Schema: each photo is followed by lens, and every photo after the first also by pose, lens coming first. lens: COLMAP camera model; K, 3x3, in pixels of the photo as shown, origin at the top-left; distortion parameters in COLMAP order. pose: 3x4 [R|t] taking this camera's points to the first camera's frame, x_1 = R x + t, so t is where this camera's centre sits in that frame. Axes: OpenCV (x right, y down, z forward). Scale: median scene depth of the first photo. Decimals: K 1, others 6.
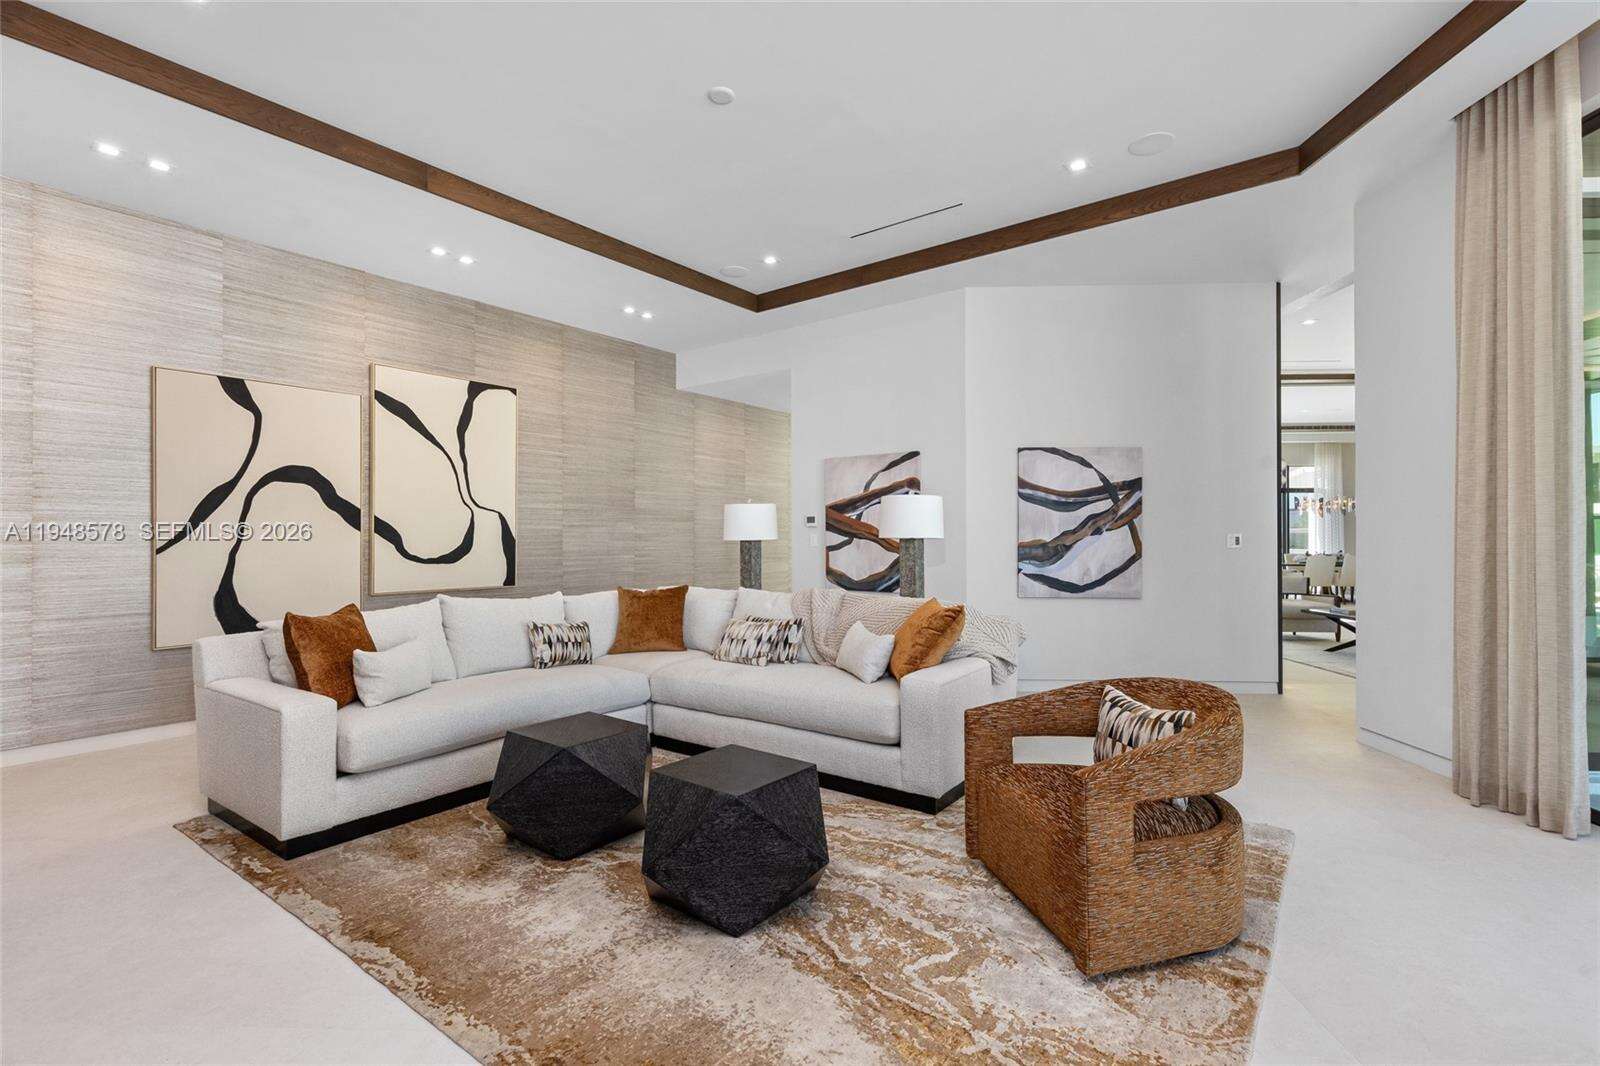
lens RADIAL K [[725.4, 0, 800.4], [0, 725.4, 534.2], [0, 0, 1]] dist [0.001262, -0.000280]
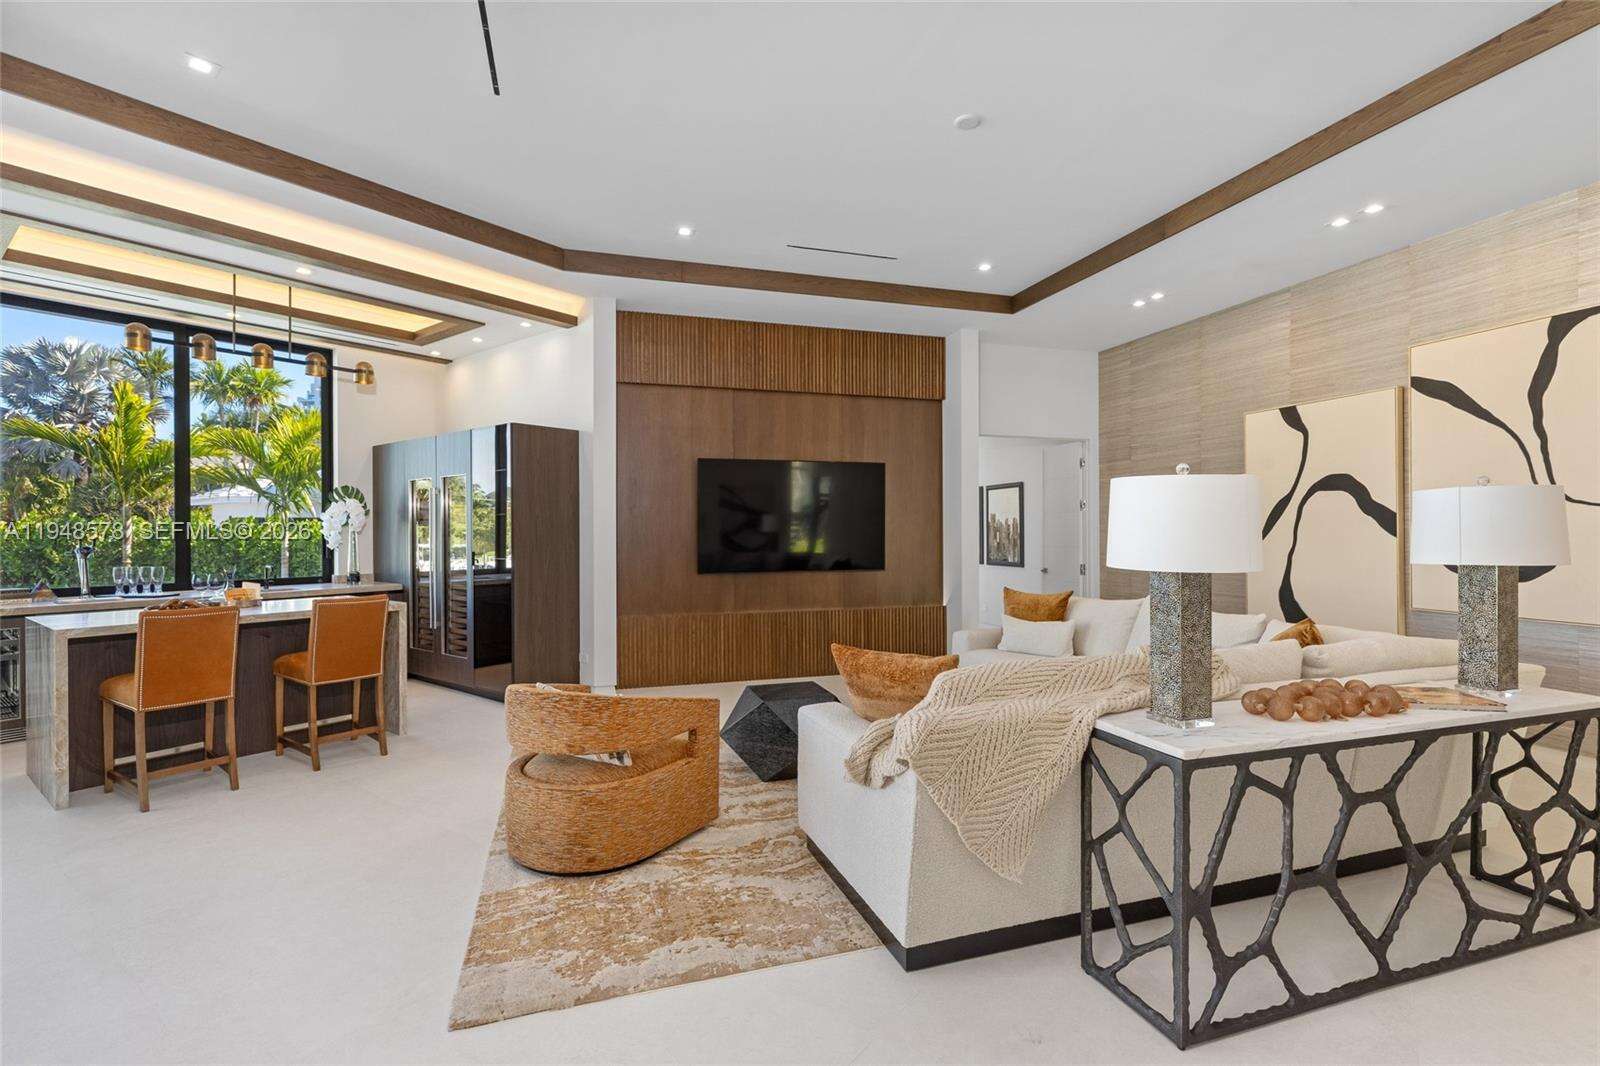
lens RADIAL K [[725.4, 0, 800.3], [0, 725.4, 532.7], [0, 0, 1]] dist [0.001262, -0.000280]
pose [[-0.575289, 0.008216, -0.817909, 0.572624], [0.008022, 0.999958, 0.004402, -0.020076], [0.817911, -0.004028, -0.575330, 0.920716]]
